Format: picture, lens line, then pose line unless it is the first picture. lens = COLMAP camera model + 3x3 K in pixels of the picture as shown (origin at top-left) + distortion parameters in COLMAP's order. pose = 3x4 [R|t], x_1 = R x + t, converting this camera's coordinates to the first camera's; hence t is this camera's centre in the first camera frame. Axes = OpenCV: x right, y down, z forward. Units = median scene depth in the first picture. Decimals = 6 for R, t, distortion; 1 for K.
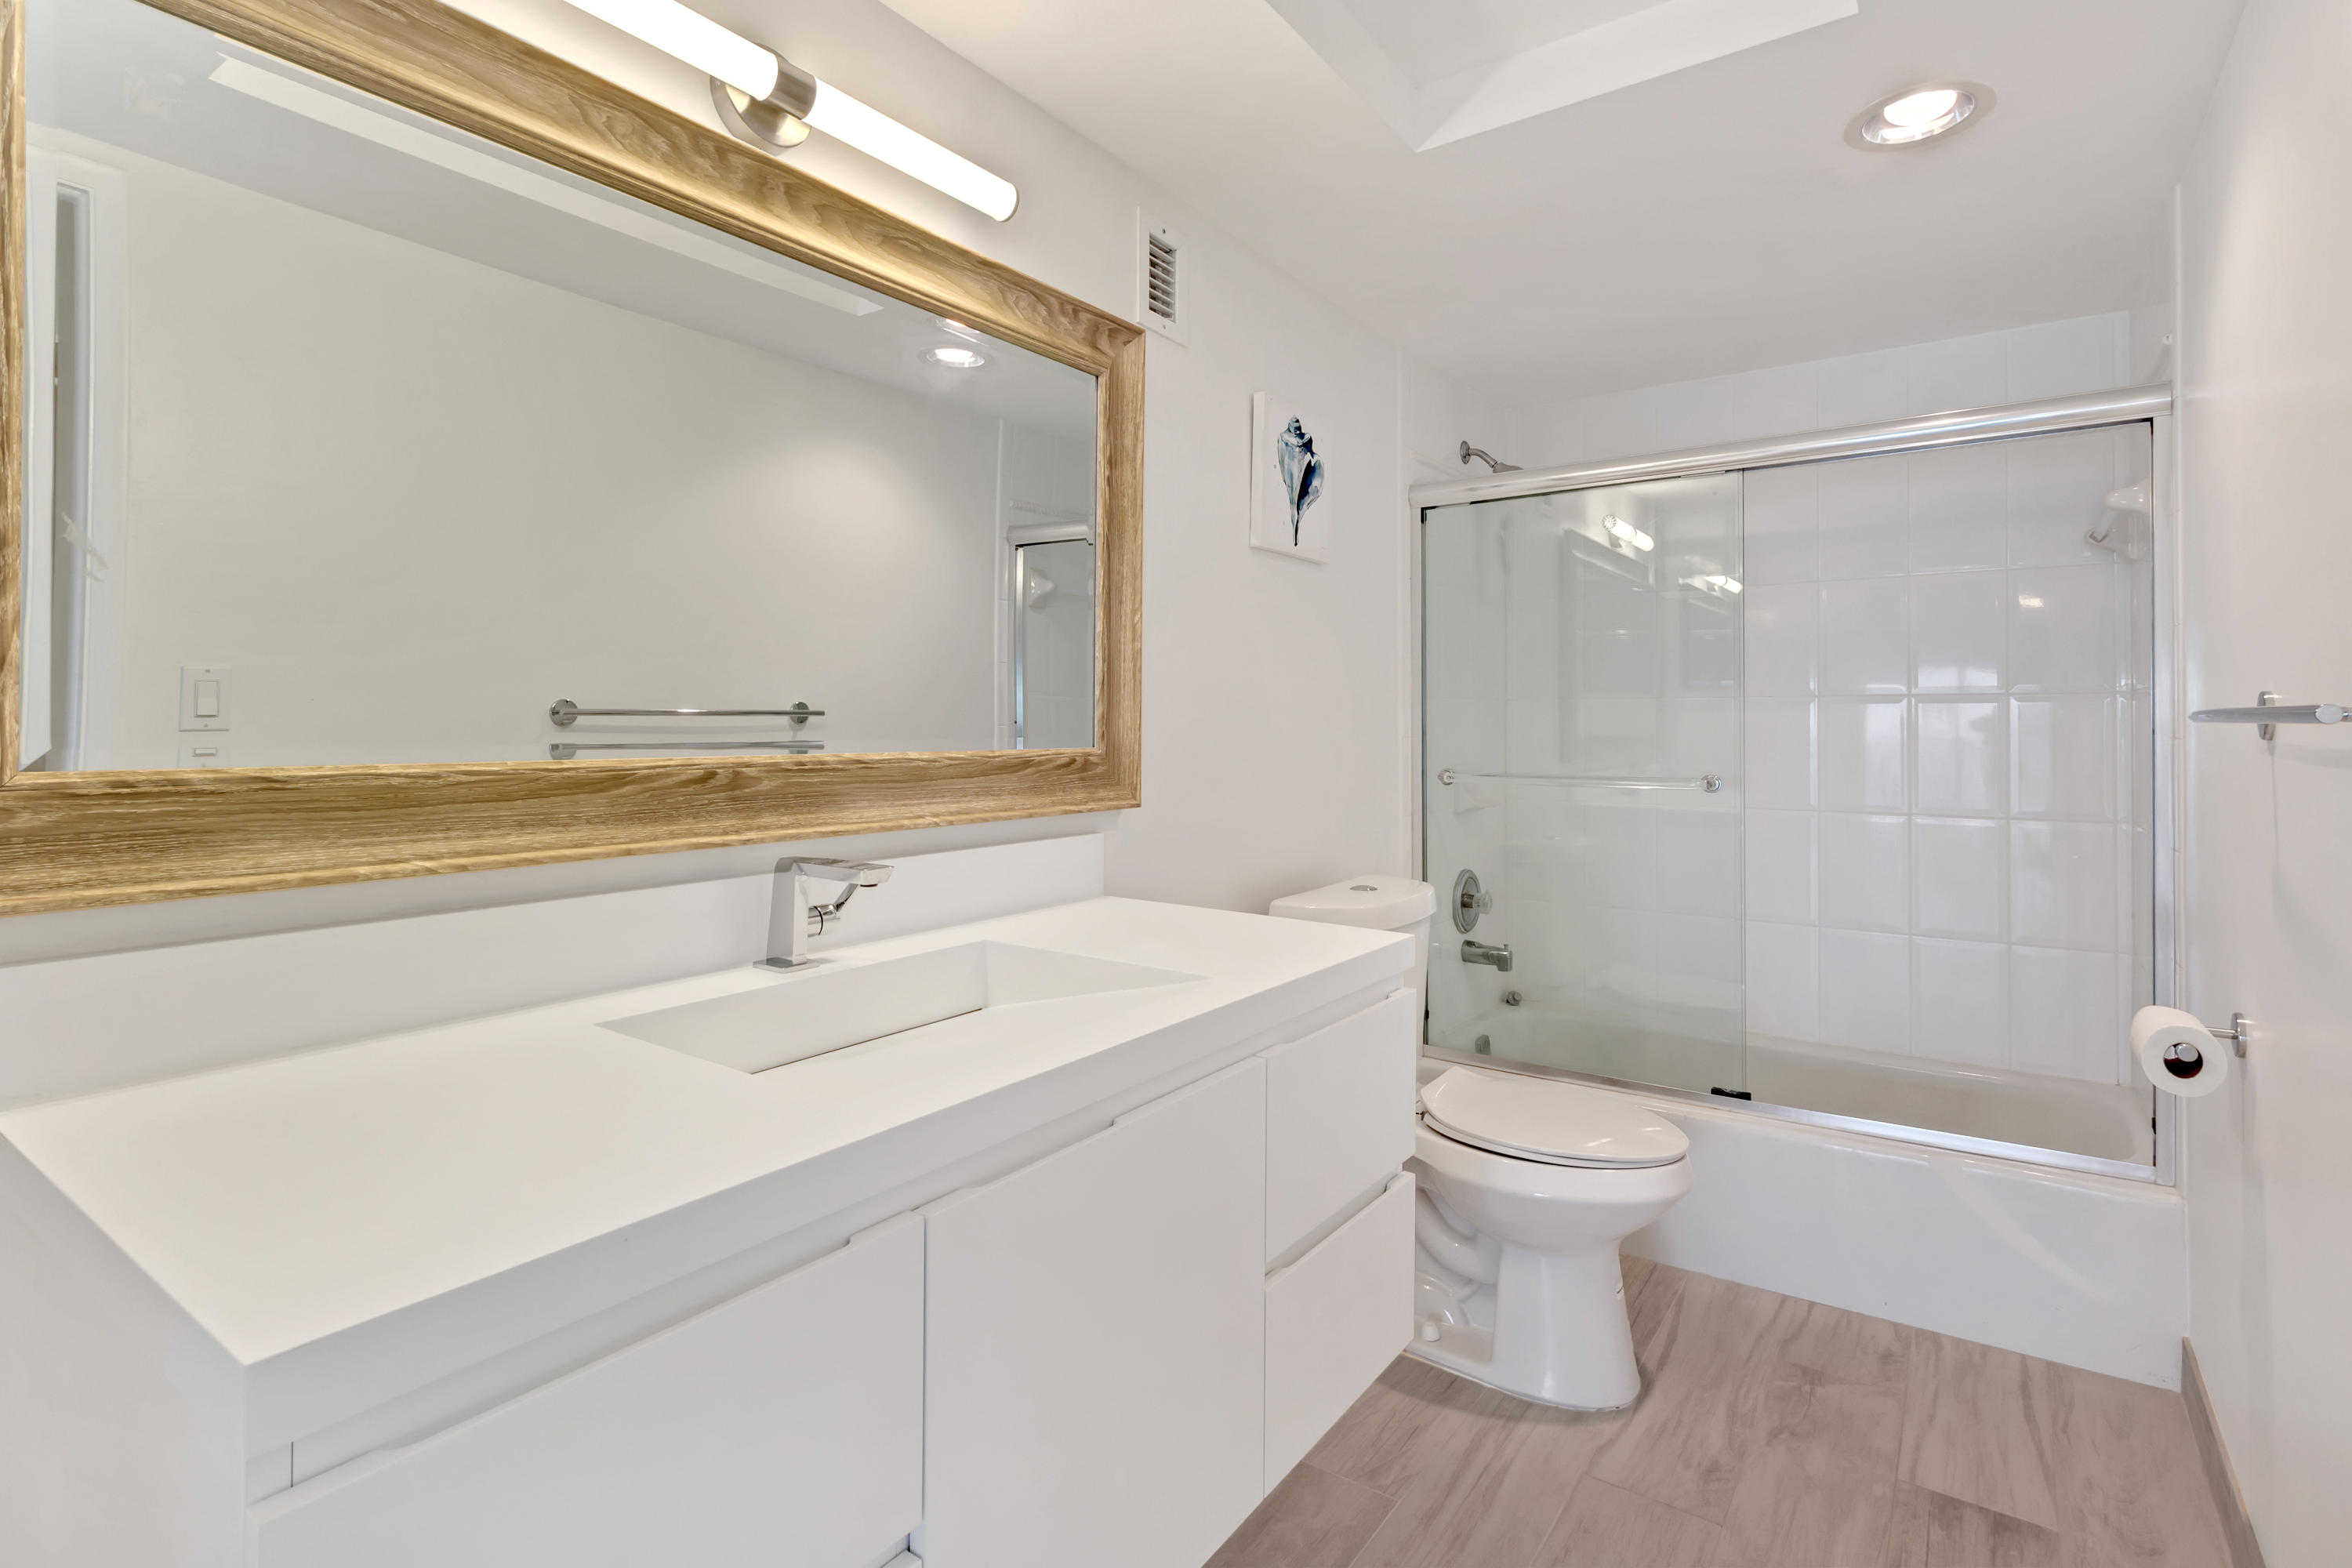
lens RADIAL K [[1123.7, 0, 1180.7], [0, 1123.7, 690.6], [0, 0, 1]] dist [-0.002438, -0.000241]
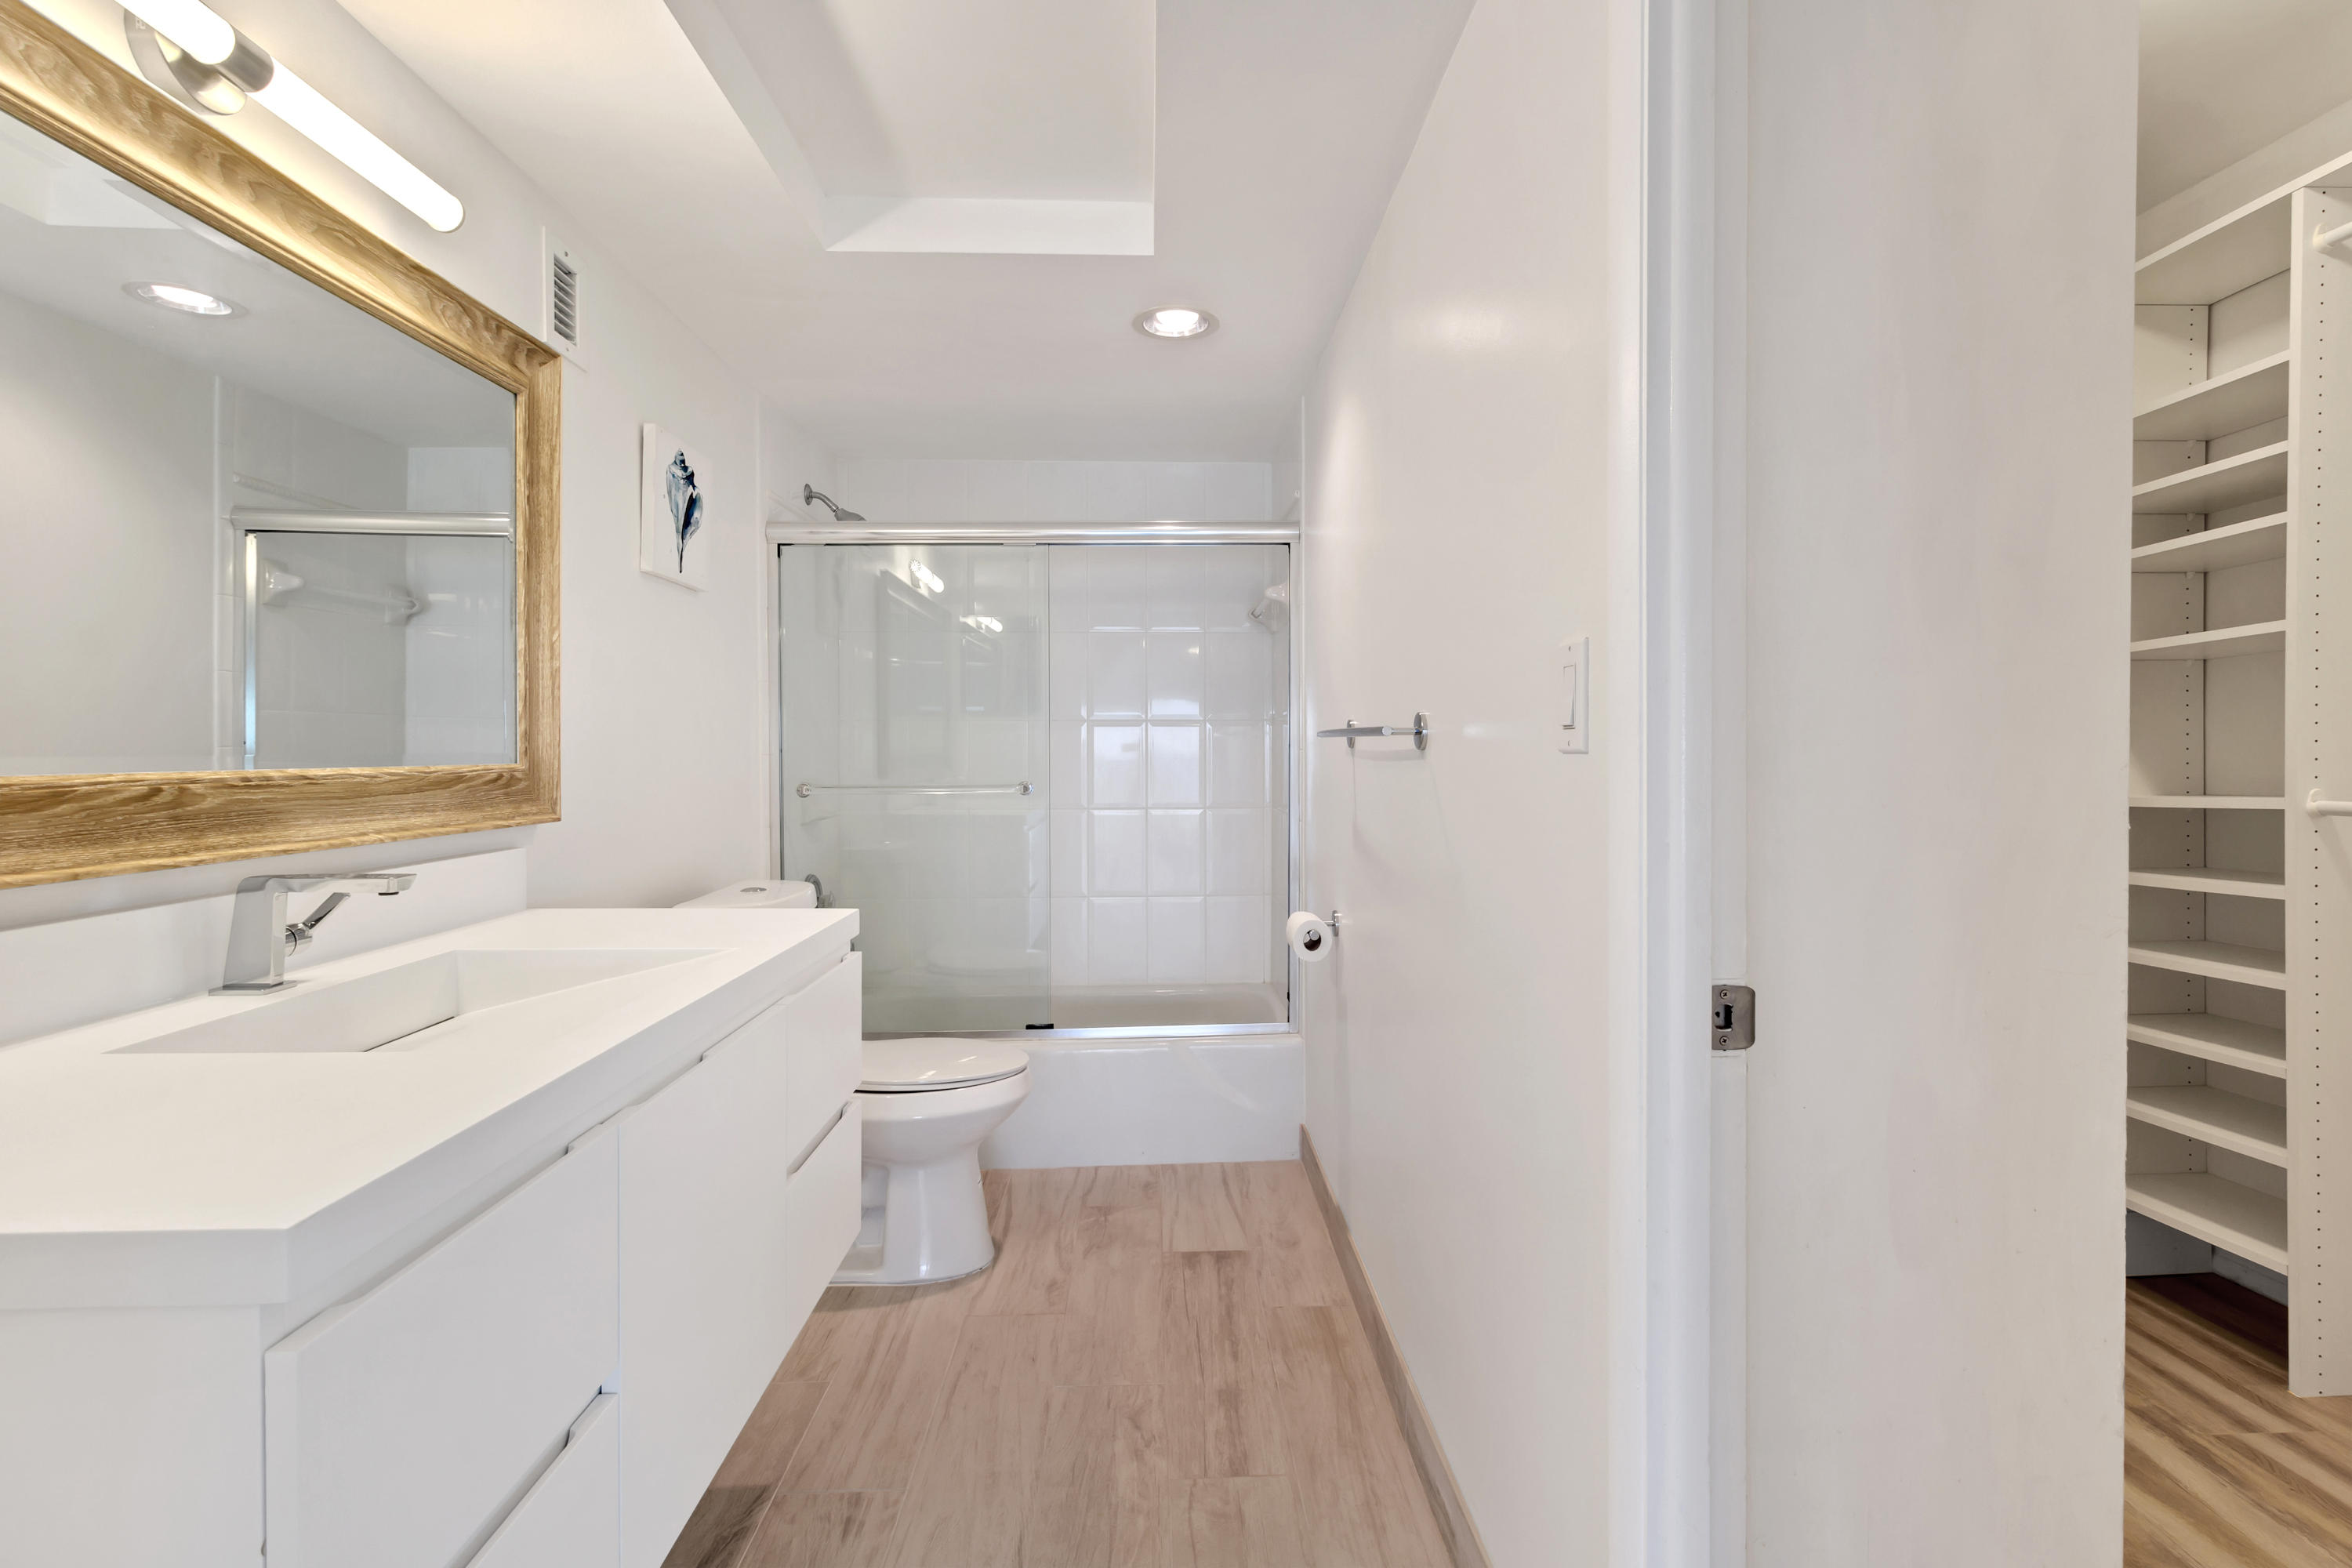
lens RADIAL K [[1123.7, 0, 1180.7], [0, 1123.7, 690.6], [0, 0, 1]] dist [-0.002438, -0.000241]
pose [[0.796977, 0.028076, 0.603356, -0.218326], [-0.015859, 0.999547, -0.025564, 0.001654], [-0.603801, 0.010805, 0.797062, -0.172009]]
